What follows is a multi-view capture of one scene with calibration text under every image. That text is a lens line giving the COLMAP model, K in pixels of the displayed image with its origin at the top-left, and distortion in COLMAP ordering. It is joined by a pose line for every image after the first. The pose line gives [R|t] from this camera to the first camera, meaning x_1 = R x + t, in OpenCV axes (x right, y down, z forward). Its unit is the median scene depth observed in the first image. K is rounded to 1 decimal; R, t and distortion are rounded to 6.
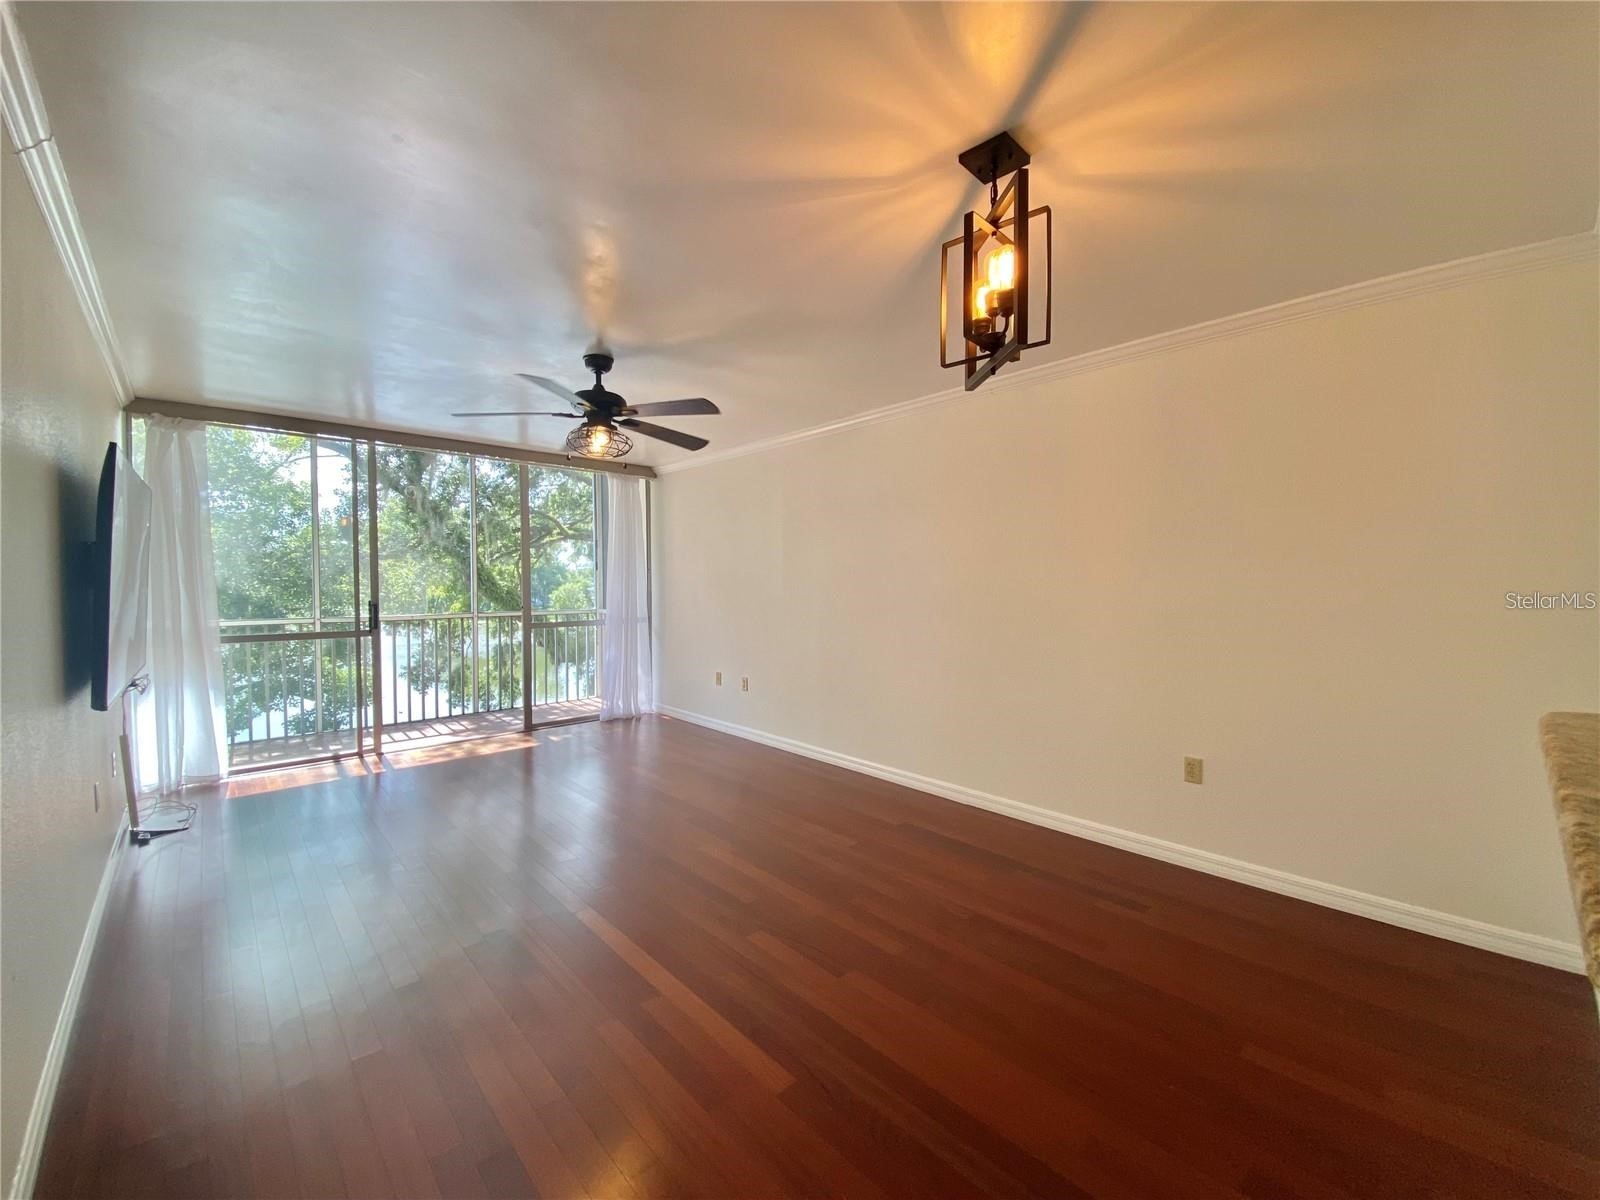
lens RADIAL K [[644.9, 0, 798.4], [0, 644.9, 602.3], [0, 0, 1]] dist [0.002588, 0.000022]
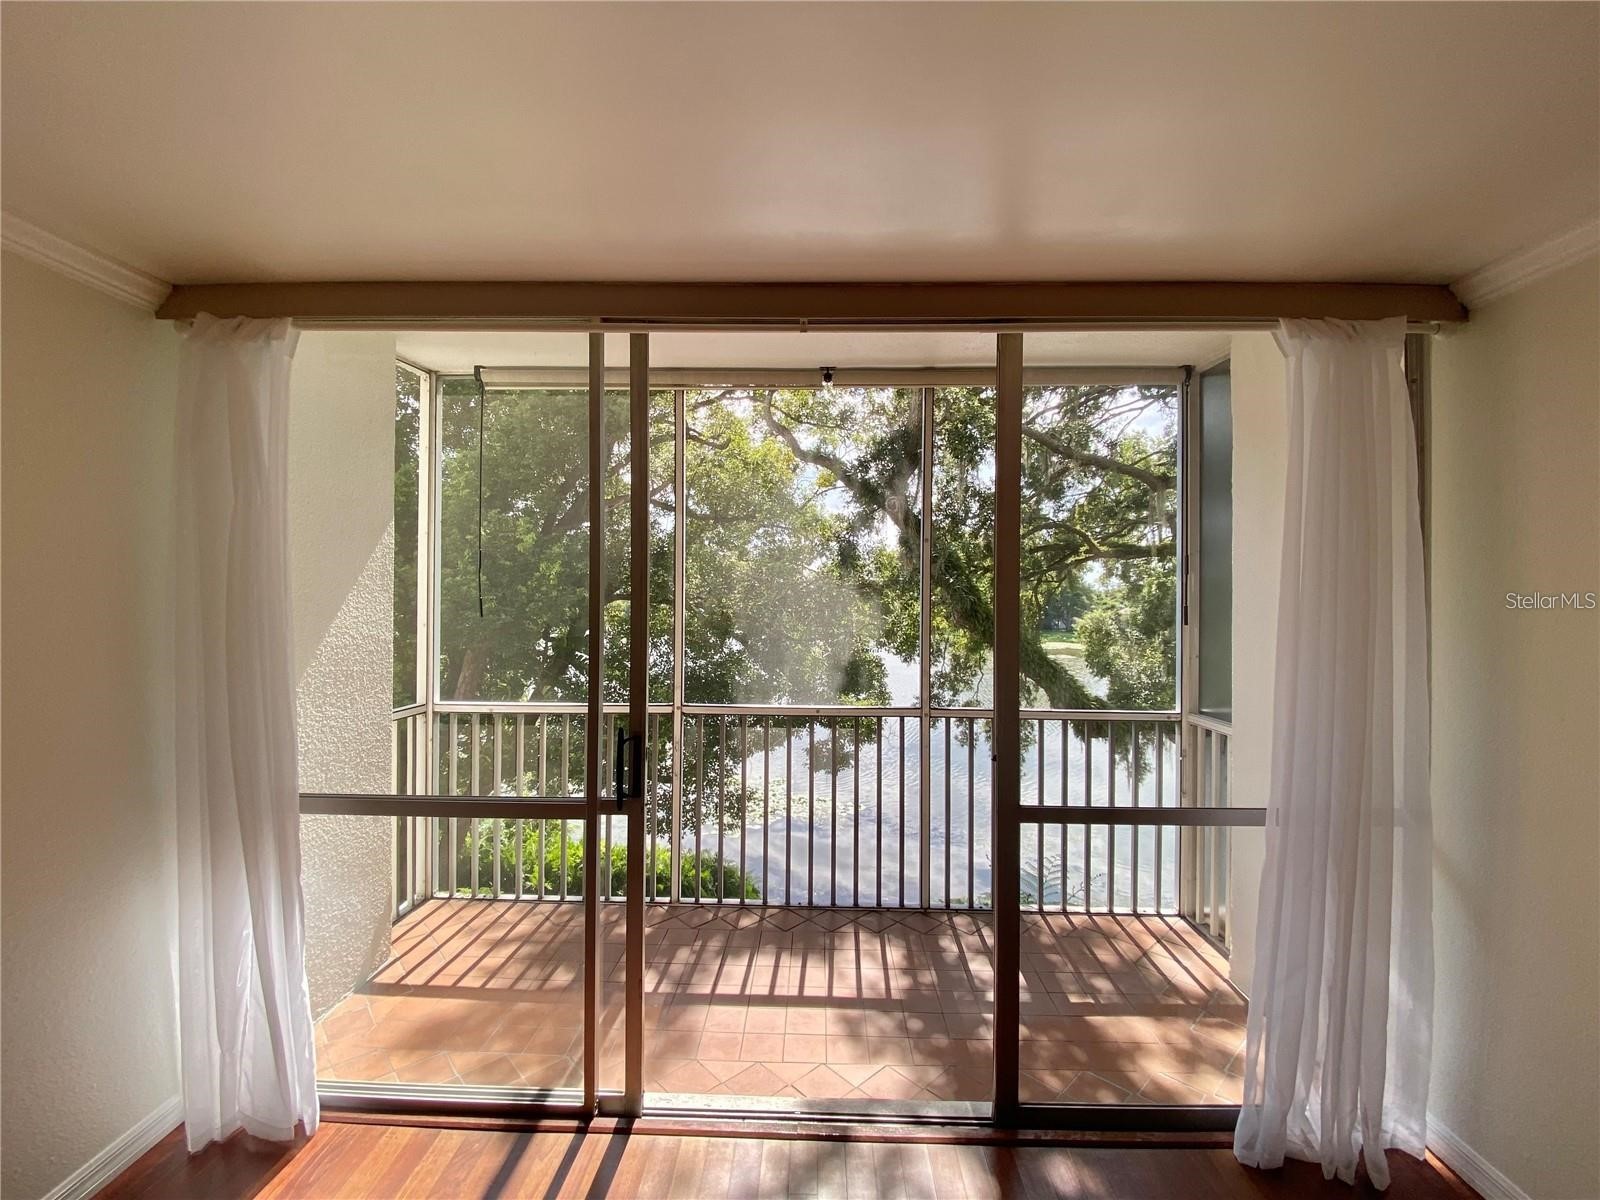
lens RADIAL K [[644.9, 0, 801.1], [0, 644.9, 608.1], [0, 0, 1]] dist [0.002588, 0.000022]
pose [[0.719876, 0.009948, -0.694031, -0.061735], [-0.025903, 0.999586, -0.012540, -0.014148], [0.693619, 0.027005, 0.719836, 0.156322]]
